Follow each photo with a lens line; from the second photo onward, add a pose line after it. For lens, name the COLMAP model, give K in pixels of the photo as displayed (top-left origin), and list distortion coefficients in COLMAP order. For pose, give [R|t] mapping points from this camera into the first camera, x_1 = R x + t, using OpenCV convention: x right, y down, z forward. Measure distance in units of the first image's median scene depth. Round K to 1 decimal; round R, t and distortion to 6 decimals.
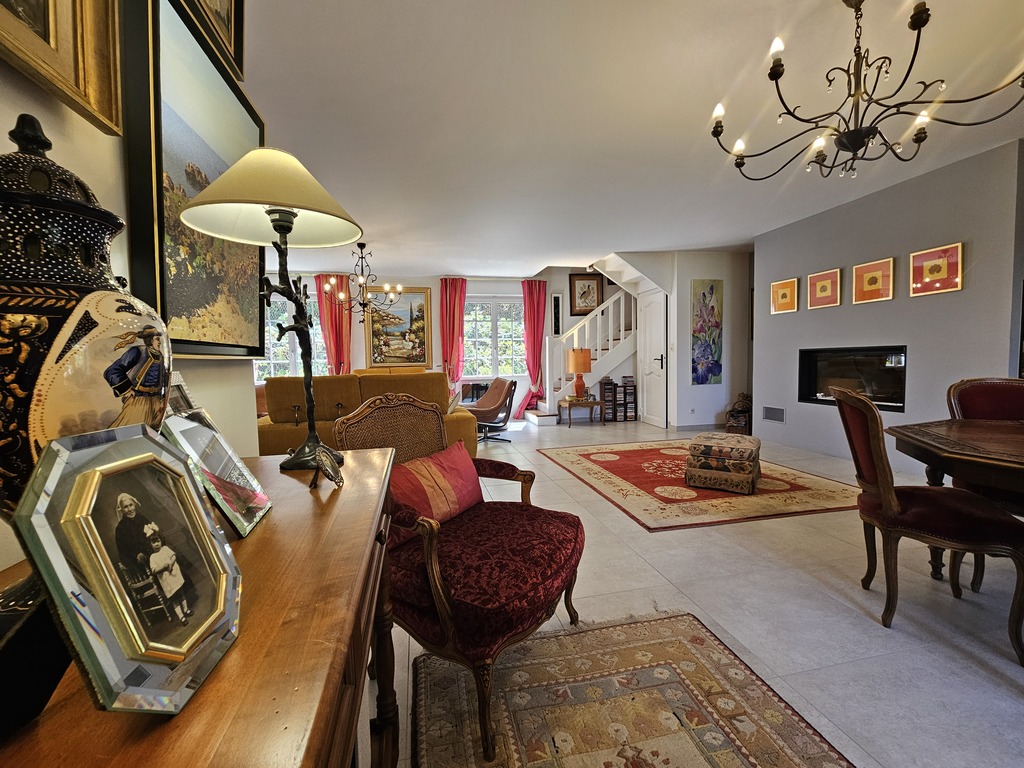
lens RADIAL K [[419.1, 0, 509.0], [0, 419.1, 384.0], [0, 0, 1]] dist [-0.001237, -0.000462]
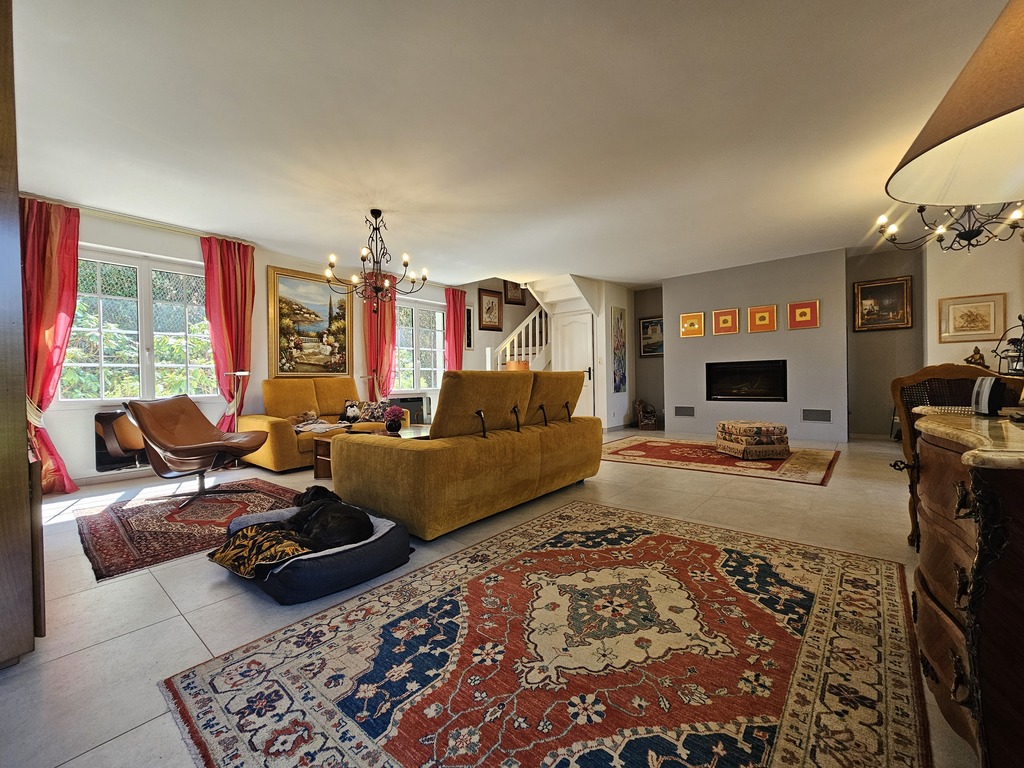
lens RADIAL K [[419.1, 0, 507.2], [0, 419.1, 381.3], [0, 0, 1]] dist [-0.001237, -0.000462]
pose [[0.799265, 0.005391, 0.600954, -0.456224], [0.035271, 0.997815, -0.055862, 0.022076], [-0.599942, 0.065845, 0.797329, 0.189661]]
